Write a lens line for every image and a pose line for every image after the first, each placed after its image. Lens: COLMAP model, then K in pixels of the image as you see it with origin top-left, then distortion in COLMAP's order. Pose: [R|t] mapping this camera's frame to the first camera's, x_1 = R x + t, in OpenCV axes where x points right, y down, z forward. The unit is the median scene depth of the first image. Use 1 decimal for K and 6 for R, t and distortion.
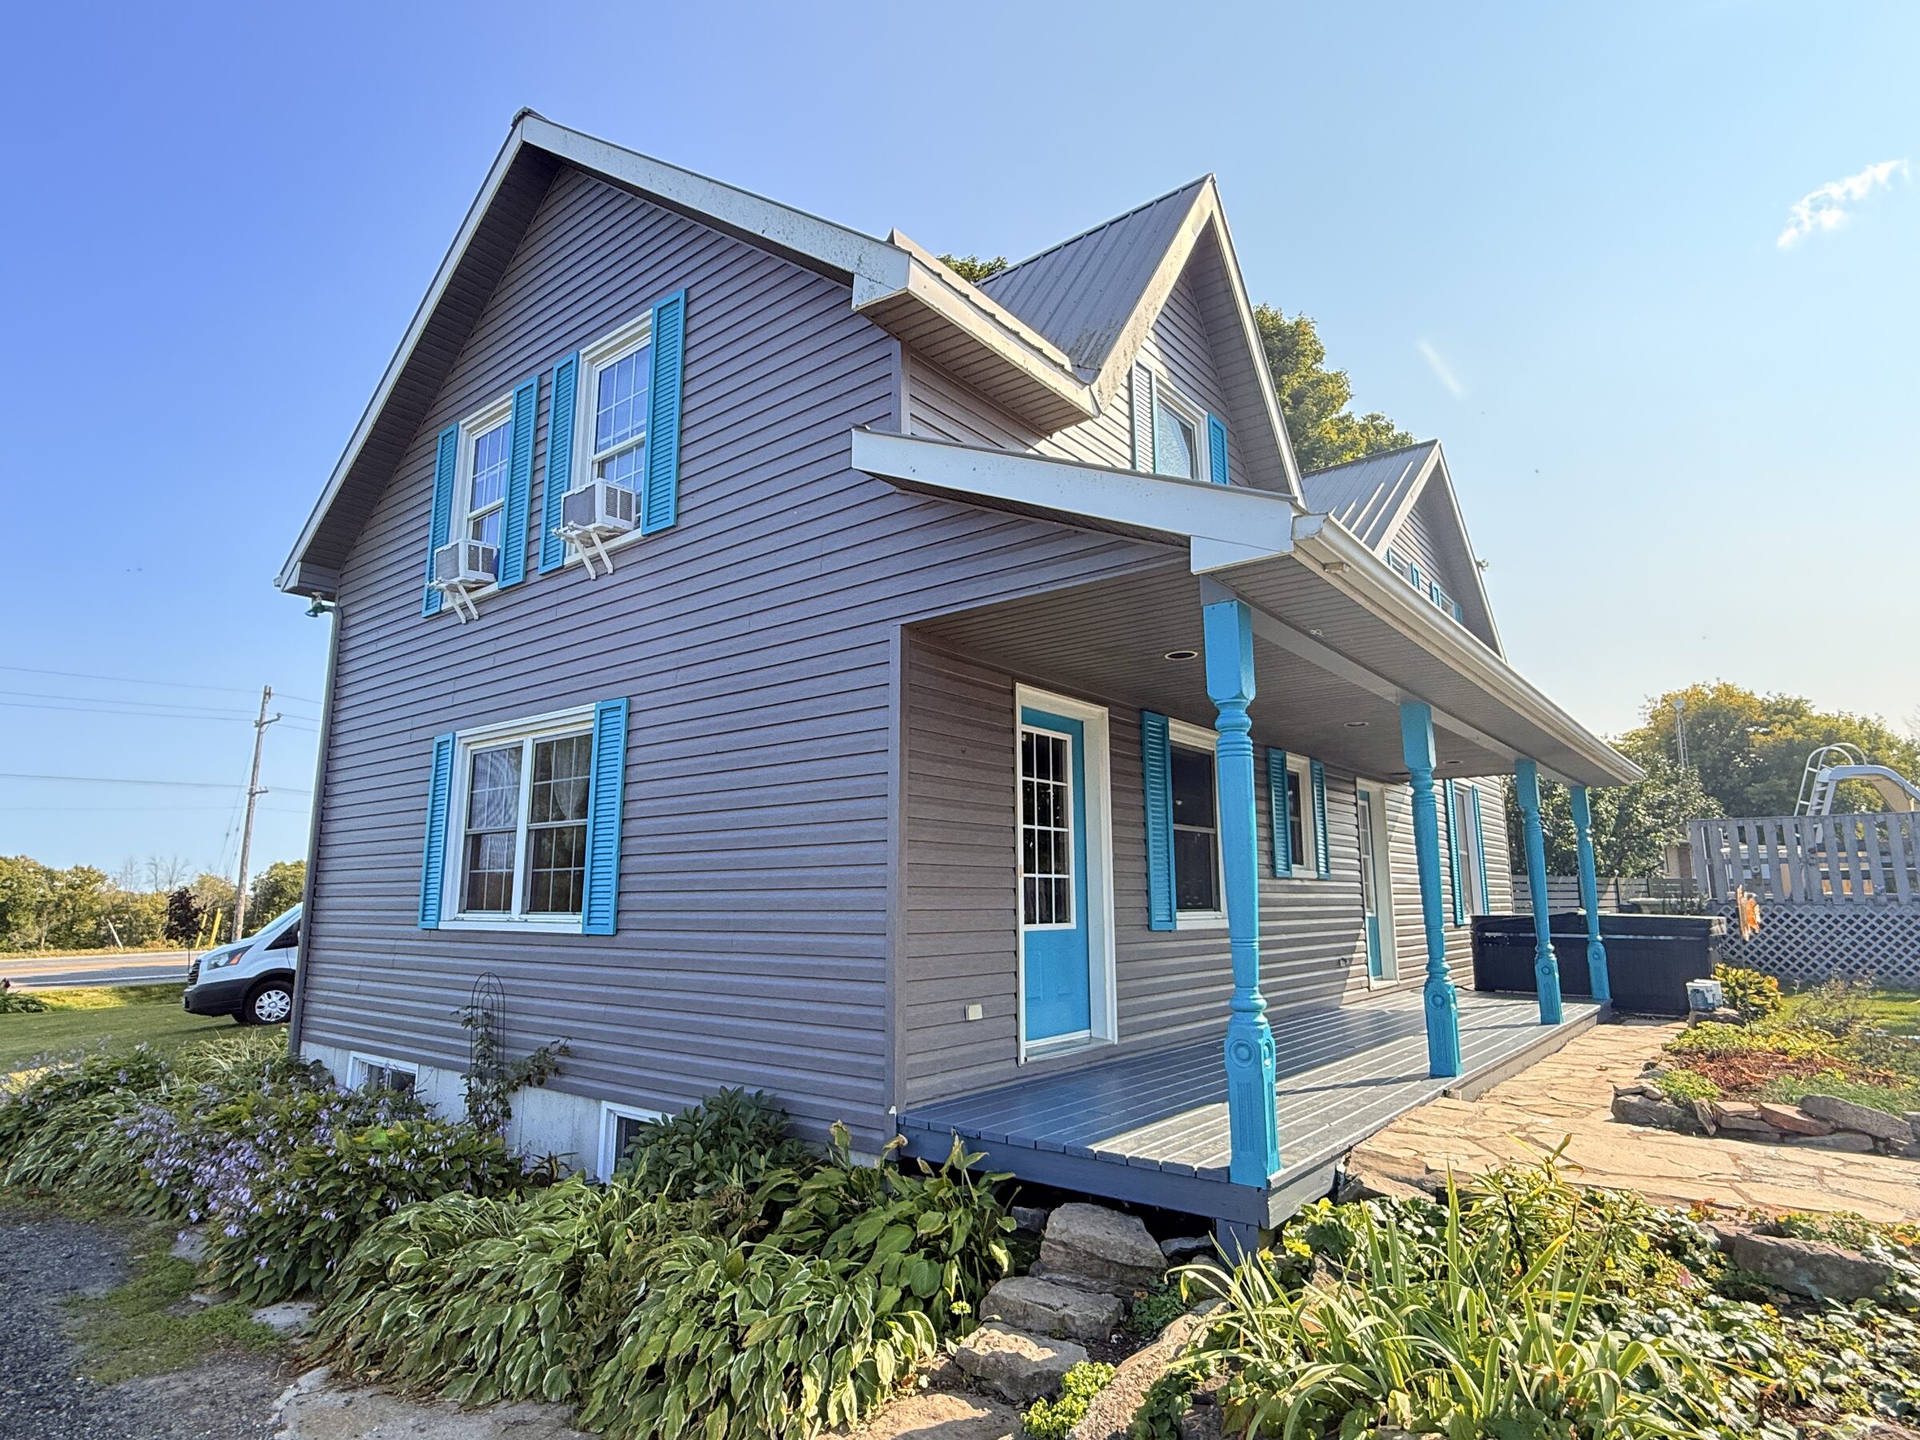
lens RADIAL K [[1034.8, 0, 960.0], [0, 1034.8, 720.0], [0, 0, 1]] dist [0.001268, 0.001013]
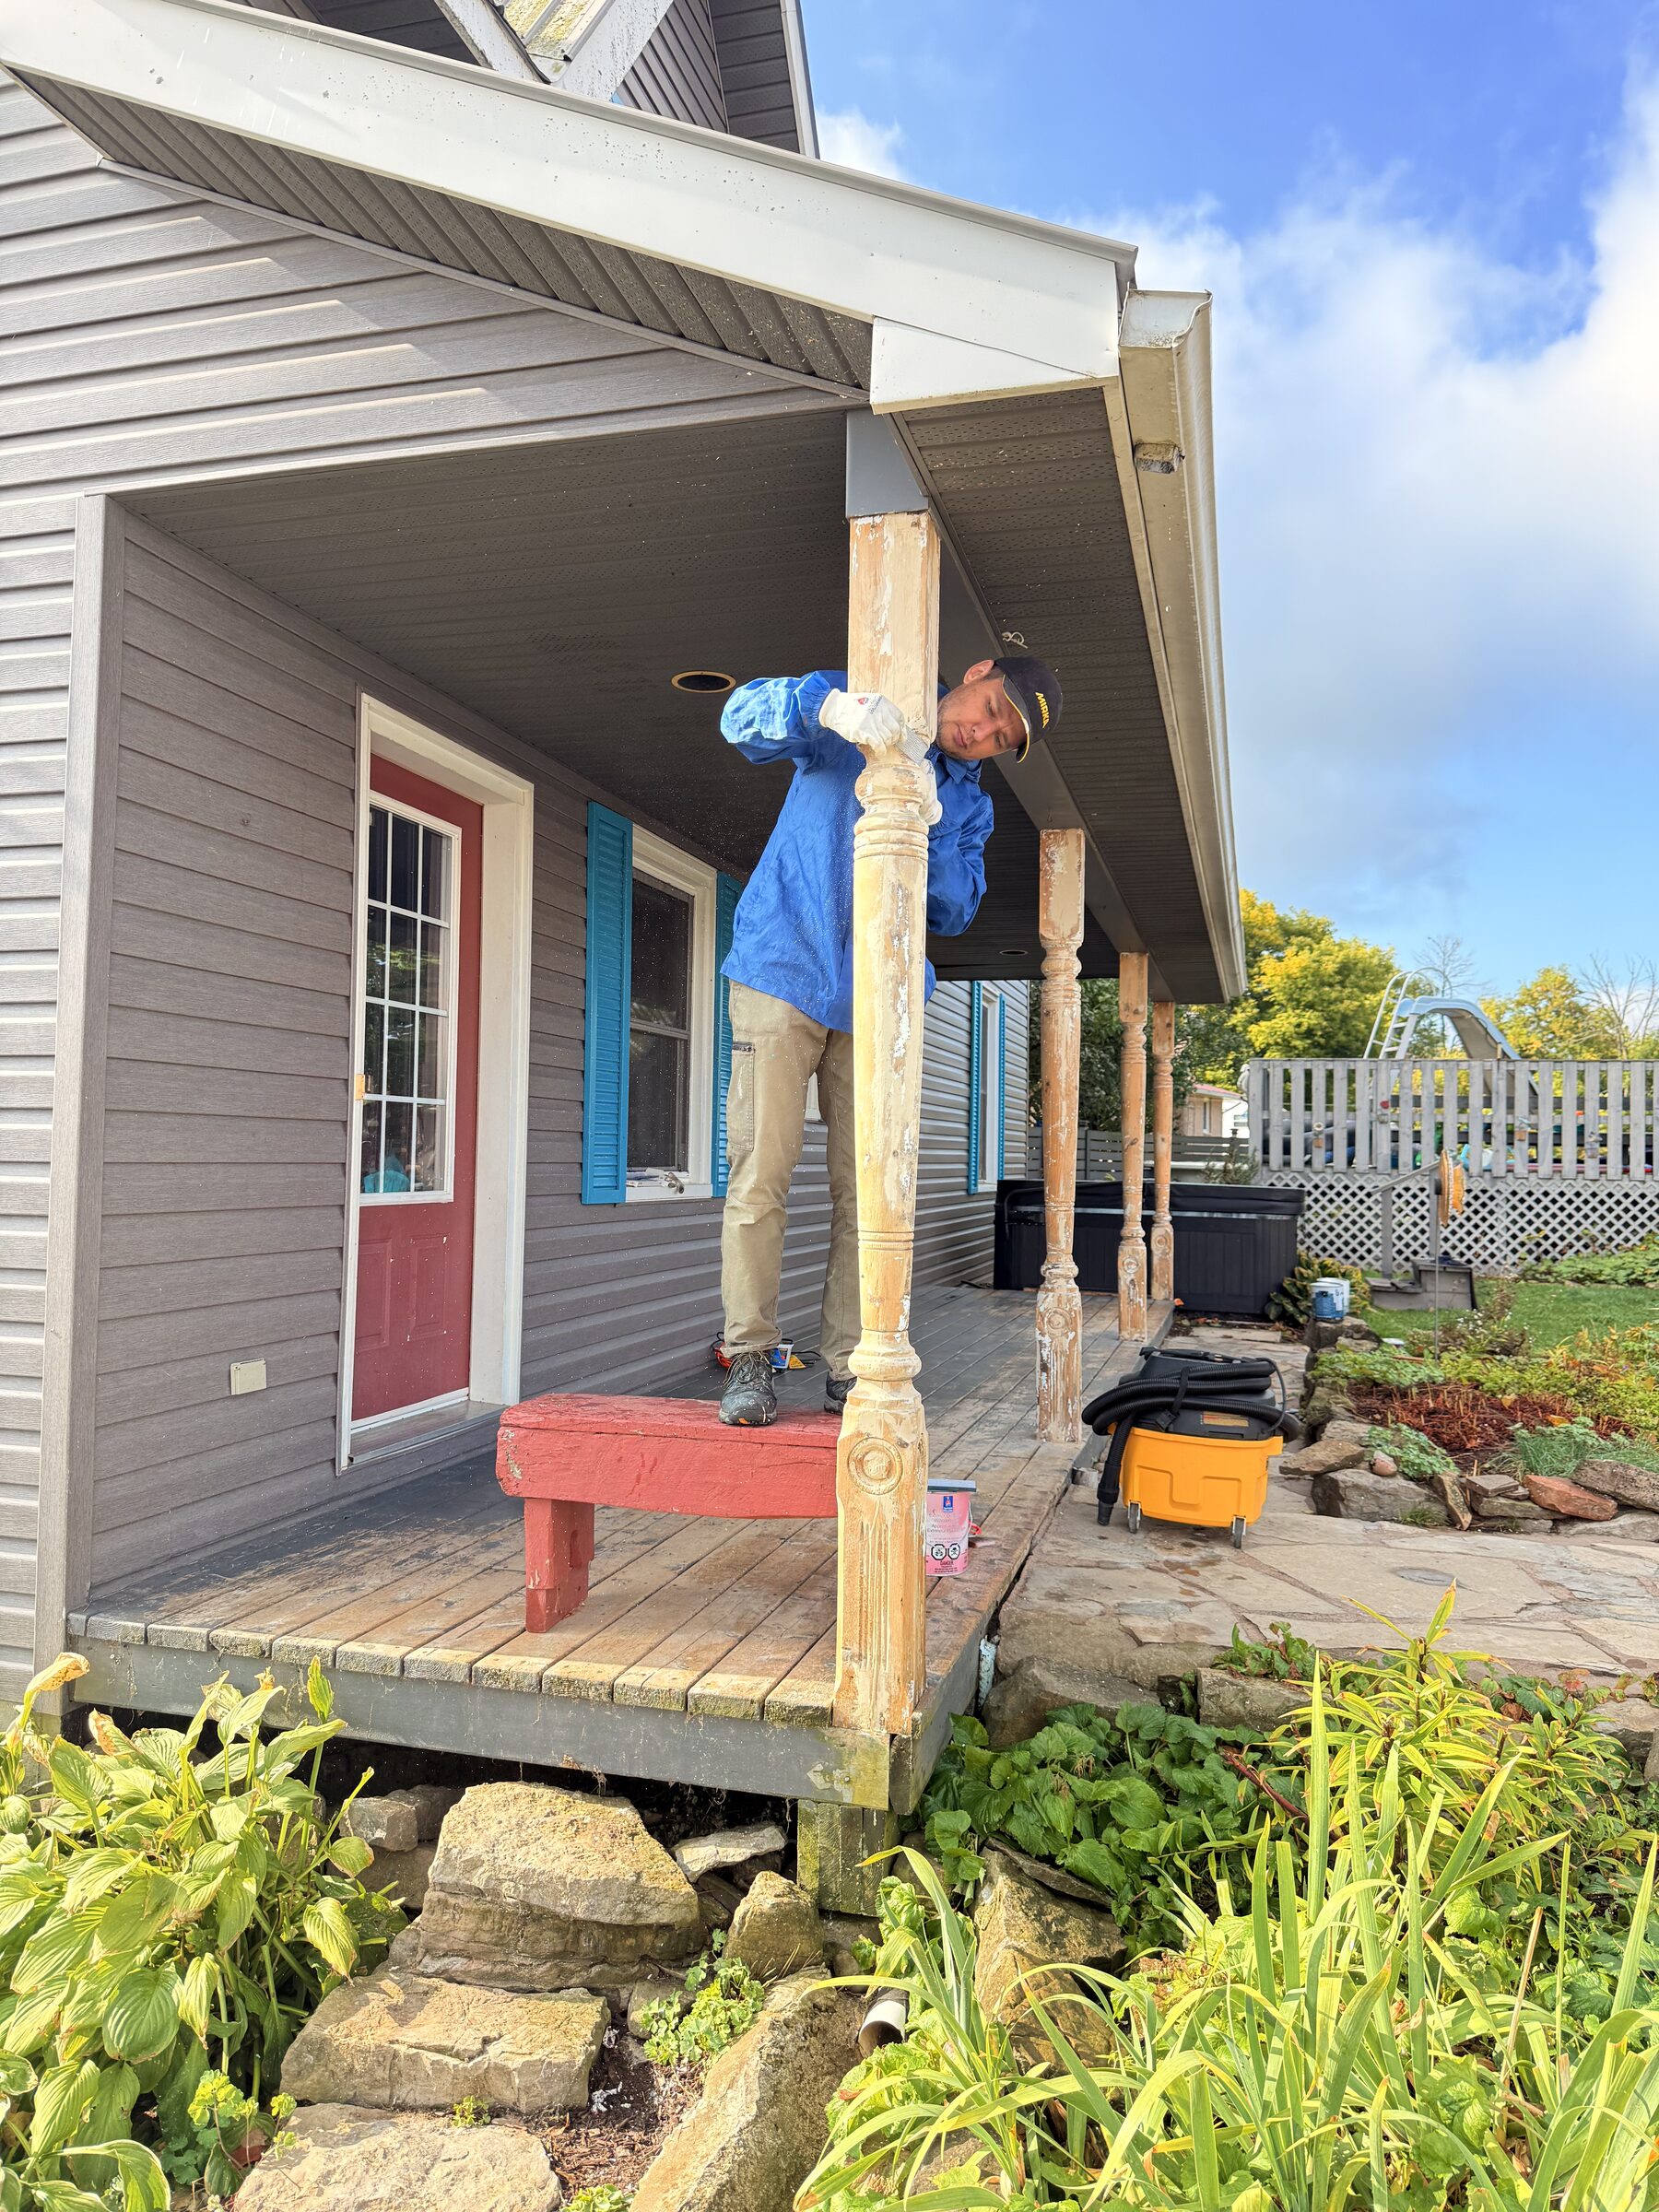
lens RADIAL K [[1551.8, 0, 829.5], [0, 1551.8, 1106.0], [0, 0, 1]] dist [0.053506, -0.103434]
pose [[0.918680, 0.033283, 0.393599, -0.024628], [-0.089615, 0.988023, 0.125619, 0.042187], [-0.384704, -0.150676, 0.910659, 0.238554]]
